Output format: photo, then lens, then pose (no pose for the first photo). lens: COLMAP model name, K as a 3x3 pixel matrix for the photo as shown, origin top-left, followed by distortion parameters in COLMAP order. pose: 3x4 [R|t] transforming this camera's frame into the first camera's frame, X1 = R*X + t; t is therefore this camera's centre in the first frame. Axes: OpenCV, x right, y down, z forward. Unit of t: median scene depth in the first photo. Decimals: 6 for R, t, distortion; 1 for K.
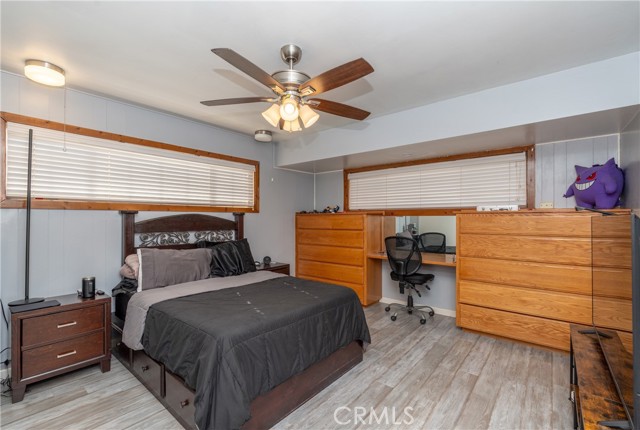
lens RADIAL K [[280.5, 0, 319.0], [0, 280.5, 218.7], [0, 0, 1]] dist [-0.002397, -0.001085]
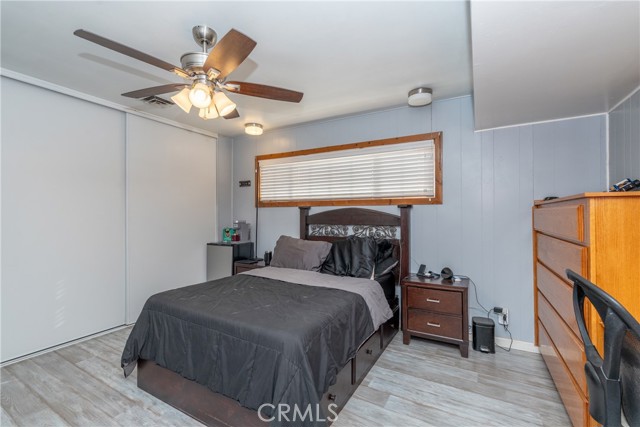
lens RADIAL K [[280.5, 0, 318.0], [0, 280.5, 208.3], [0, 0, 1]] dist [-0.002397, -0.001085]
pose [[0.162052, -0.018161, -0.986615, 0.507053], [0.000616, 0.999832, -0.018303, 0.002424], [0.986782, 0.002358, 0.162036, 0.683081]]
